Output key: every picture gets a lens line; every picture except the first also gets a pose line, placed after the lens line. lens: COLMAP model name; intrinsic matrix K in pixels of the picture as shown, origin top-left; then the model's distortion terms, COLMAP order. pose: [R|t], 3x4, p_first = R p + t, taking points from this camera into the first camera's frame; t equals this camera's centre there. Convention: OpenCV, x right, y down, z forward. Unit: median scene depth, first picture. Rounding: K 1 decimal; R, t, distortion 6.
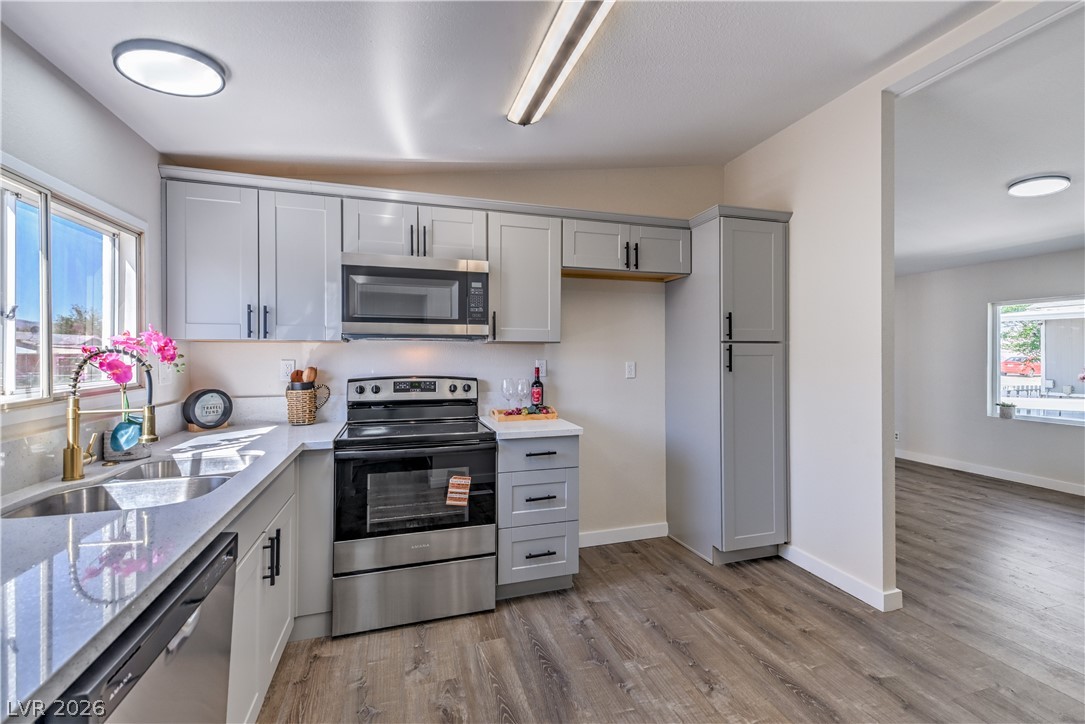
lens RADIAL K [[458.6, 0, 543.1], [0, 458.6, 356.6], [0, 0, 1]] dist [0.002325, -0.000131]
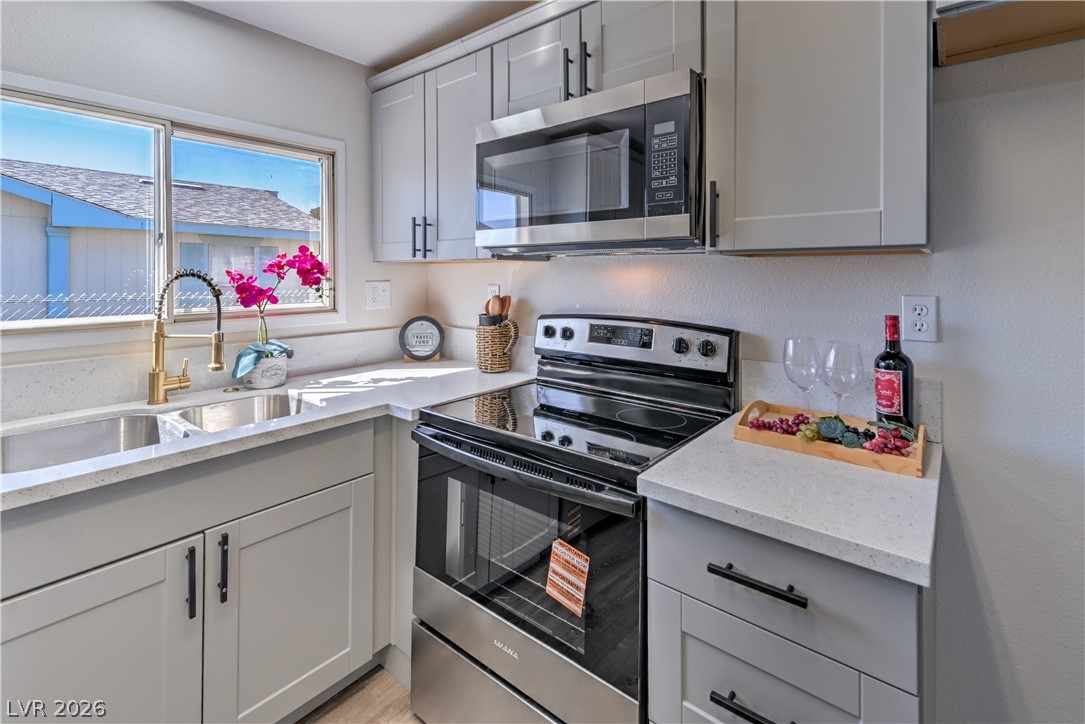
lens RADIAL K [[492.1, 0, 544.2], [0, 492.1, 274.2], [0, 0, 1]] dist [0.003605, 0.000208]
pose [[0.556169, 0.001727, -0.831068, 0.193004], [-0.005155, 0.999986, -0.001371, -0.010144], [0.831053, 0.005047, 0.556170, 0.626529]]
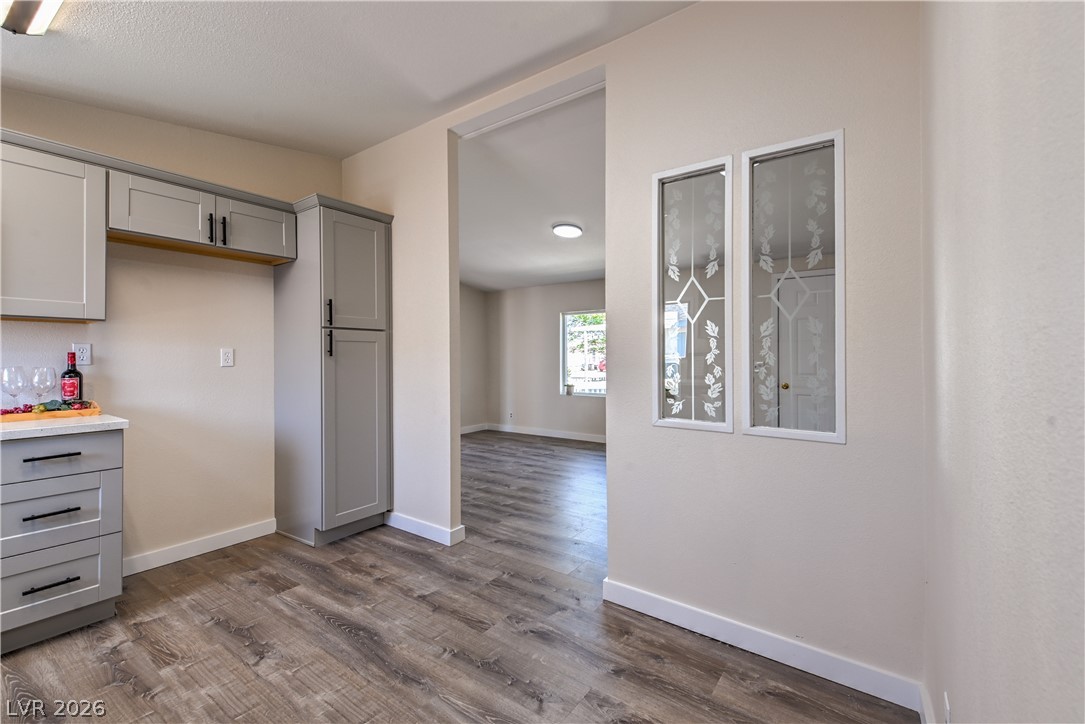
lens RADIAL K [[462.5, 0, 548.0], [0, 462.5, 355.5], [0, 0, 1]] dist [0.023366, -0.009931]
pose [[0.790026, 0.001063, 0.613072, 0.162078], [0.004536, 0.999961, -0.007579, 0.045149], [-0.613056, 0.008769, 0.789991, -0.149560]]
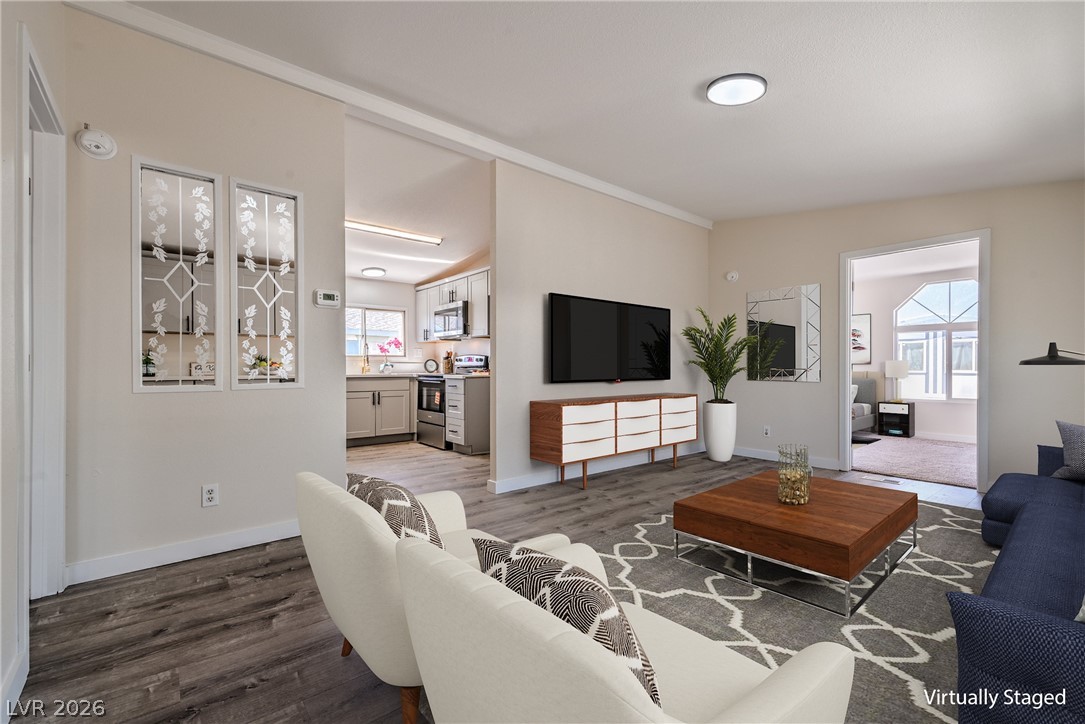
lens RADIAL K [[463.6, 0, 542.5], [0, 463.6, 362.0], [0, 0, 1]] dist [-0.000541, -0.000380]
pose [[0.379137, -0.010281, -0.925284, 2.111094], [-0.001495, 0.999930, -0.011723, 0.114899], [0.925339, 0.005828, 0.379095, 0.512121]]
